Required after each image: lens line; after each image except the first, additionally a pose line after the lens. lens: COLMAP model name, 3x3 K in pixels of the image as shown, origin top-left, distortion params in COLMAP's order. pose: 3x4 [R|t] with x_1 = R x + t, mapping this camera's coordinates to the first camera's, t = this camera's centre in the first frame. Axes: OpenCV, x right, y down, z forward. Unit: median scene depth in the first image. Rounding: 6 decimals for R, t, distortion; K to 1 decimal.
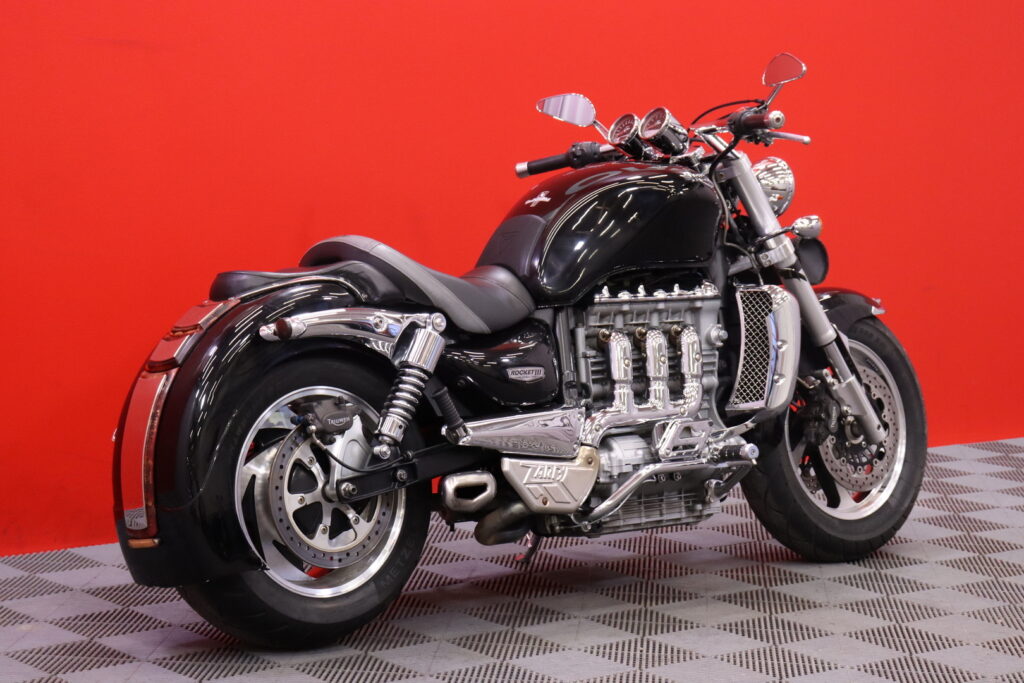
lens RADIAL K [[2326.5, 0, 512.0], [0, 2326.5, 341.5], [0, 0, 1]] dist [0.004768, 0.017837]
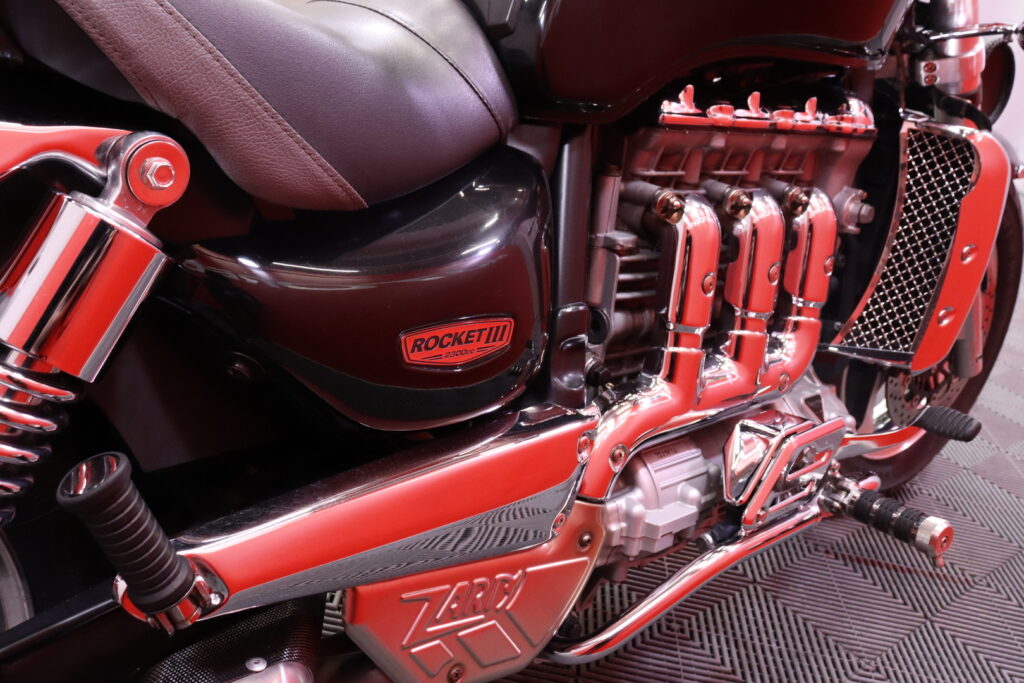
lens RADIAL K [[947.4, 0, 512.0], [0, 947.4, 341.5], [0, 0, 1]] dist [-0.014552, -0.002602]
pose [[0.983668, 0.161784, 0.078888, 0.002575], [-0.178465, 0.933642, 0.310583, -0.028325], [-0.023406, -0.319590, 0.947267, 0.828378]]
